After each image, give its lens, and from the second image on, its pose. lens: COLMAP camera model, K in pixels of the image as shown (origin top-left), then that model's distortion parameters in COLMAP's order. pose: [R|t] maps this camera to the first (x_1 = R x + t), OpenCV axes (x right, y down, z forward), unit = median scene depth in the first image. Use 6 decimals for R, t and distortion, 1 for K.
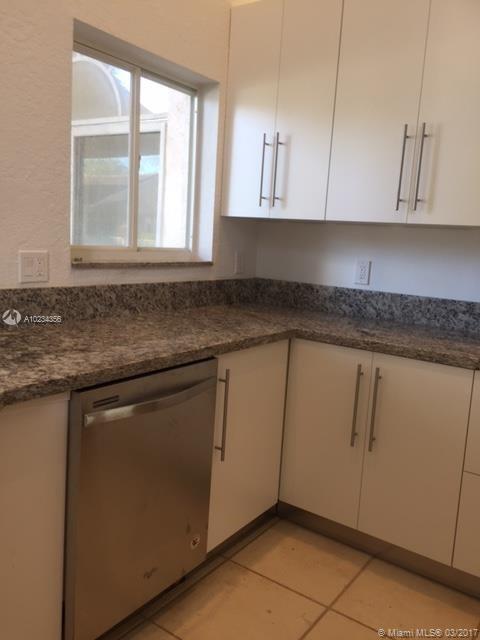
lens RADIAL K [[547.0, 0, 240.5], [0, 547.0, 314.2], [0, 0, 1]] dist [0.072843, -0.071126]
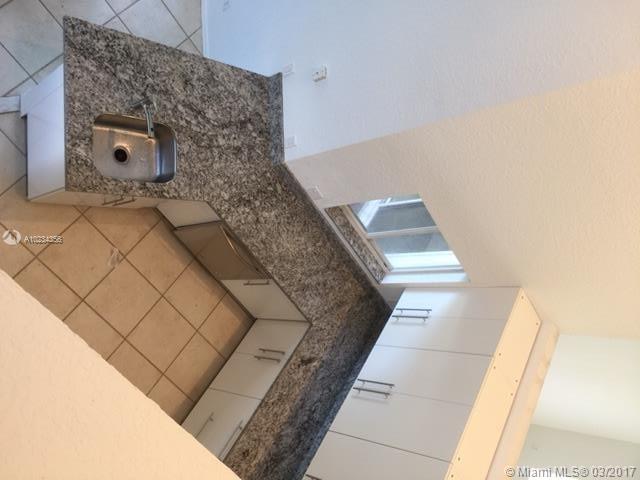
lens RADIAL K [[547.0, 0, 323.7], [0, 547.0, 245.9], [0, 0, 1]] dist [0.072843, -0.071126]
pose [[-0.042229, 0.977032, -0.208865, 0.214990], [-0.795088, 0.093731, 0.599207, -1.088092], [0.605022, 0.191370, 0.772869, -0.467381]]
